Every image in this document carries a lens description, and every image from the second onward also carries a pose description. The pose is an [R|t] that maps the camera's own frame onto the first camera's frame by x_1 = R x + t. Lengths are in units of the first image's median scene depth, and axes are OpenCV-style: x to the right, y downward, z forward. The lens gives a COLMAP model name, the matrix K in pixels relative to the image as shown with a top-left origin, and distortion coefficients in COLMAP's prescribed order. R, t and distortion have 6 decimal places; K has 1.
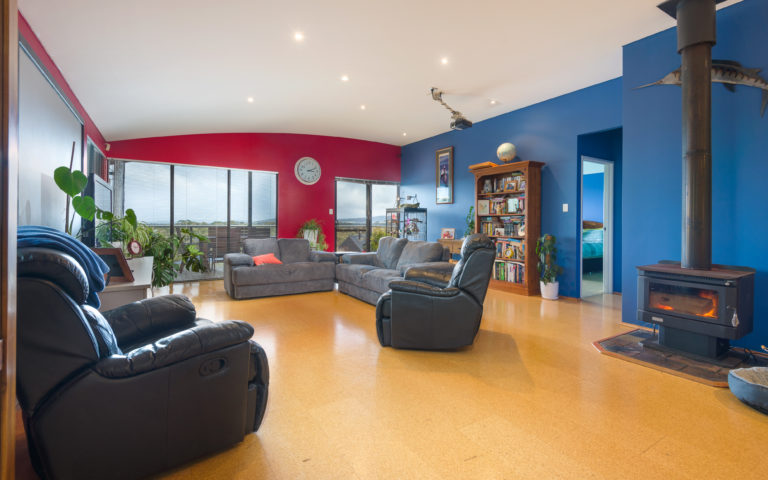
lens RADIAL K [[350.8, 0, 367.9], [0, 350.8, 229.6], [0, 0, 1]] dist [0.008285, -0.000427]
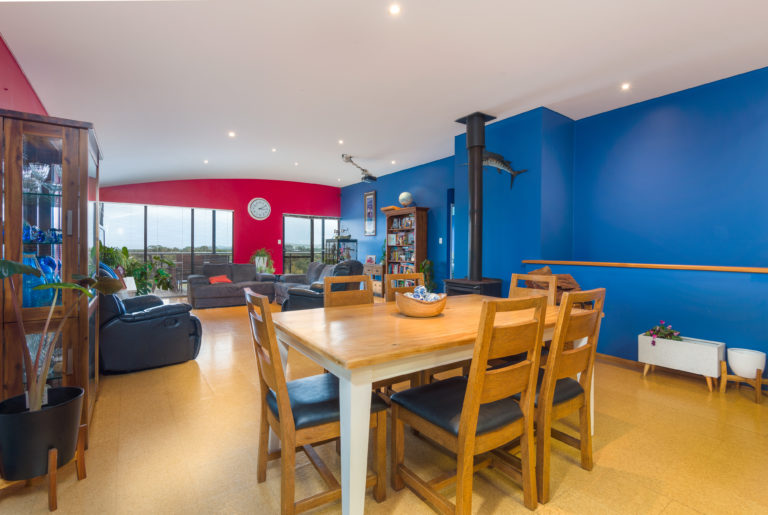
lens RADIAL K [[372.3, 0, 386.2], [0, 372.3, 252.9], [0, 0, 1]] dist [-0.013232, -0.000400]
pose [[0.997037, -0.001865, 0.076895, 0.201997], [0.002179, 0.999990, -0.004001, -0.007390], [-0.076887, 0.004156, 0.997031, -0.392707]]
